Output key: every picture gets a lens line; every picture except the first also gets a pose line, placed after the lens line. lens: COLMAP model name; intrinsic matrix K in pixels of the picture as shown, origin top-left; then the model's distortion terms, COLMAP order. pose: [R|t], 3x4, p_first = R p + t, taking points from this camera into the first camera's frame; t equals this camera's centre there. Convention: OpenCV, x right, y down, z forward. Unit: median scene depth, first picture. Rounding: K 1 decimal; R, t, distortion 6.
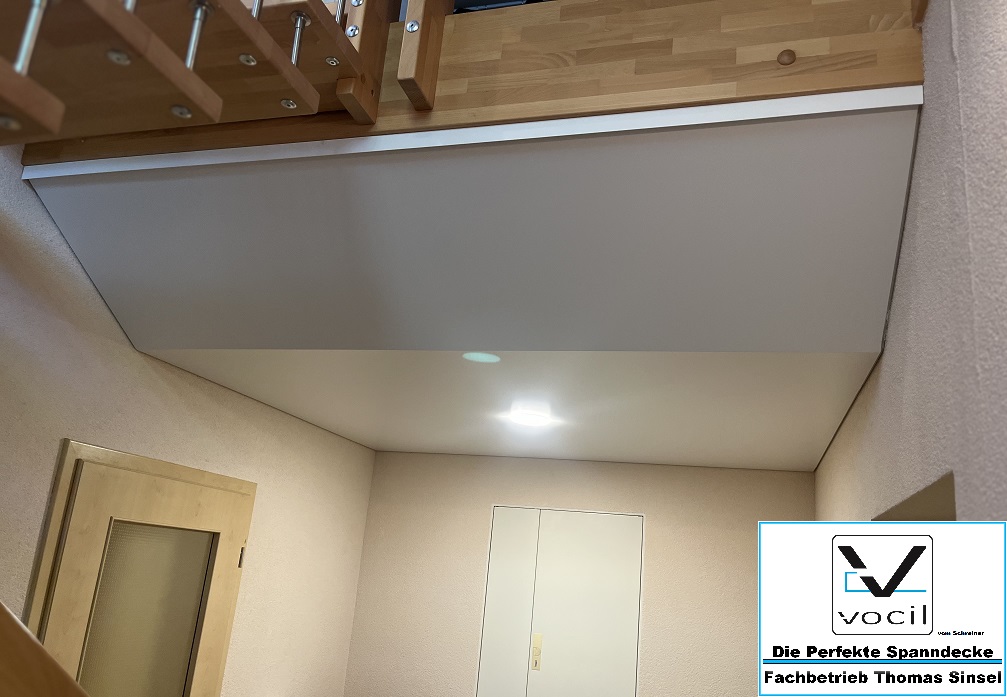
lens RADIAL K [[762.2, 0, 500.4], [0, 762.2, 369.9], [0, 0, 1]] dist [0.002381, -0.000177]
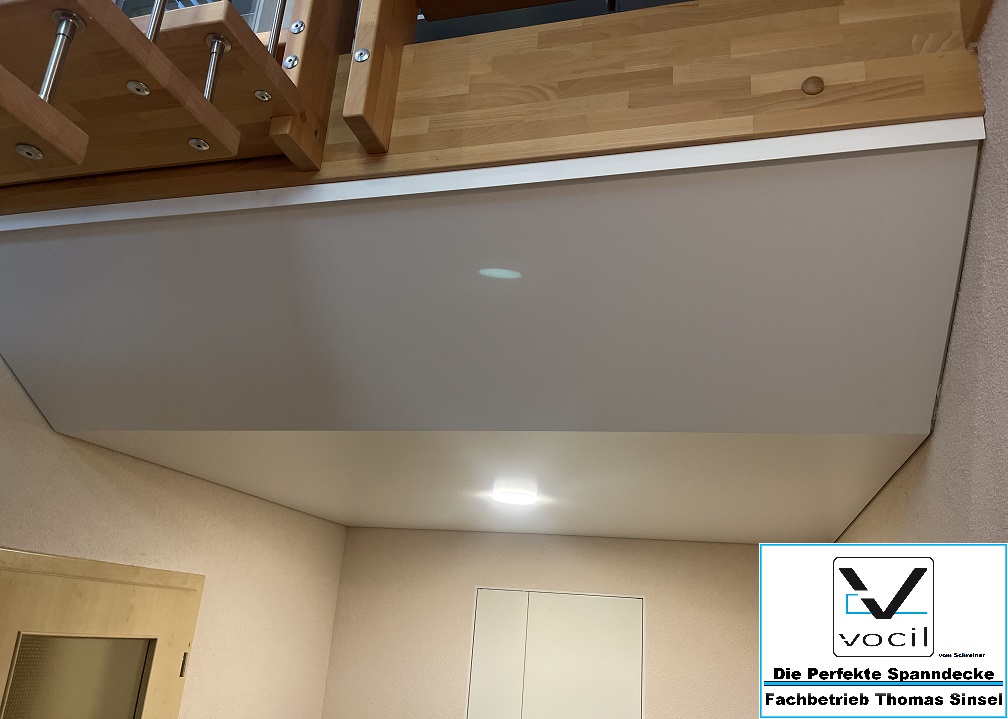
lens RADIAL K [[763.3, 0, 504.0], [0, 763.3, 359.5], [0, 0, 1]] dist [-0.001084, -0.000518]
pose [[0.999699, -0.013210, 0.020654, 0.018889], [0.014754, 0.996963, -0.076467, -0.051136], [-0.019581, 0.076749, 0.996858, 0.186716]]
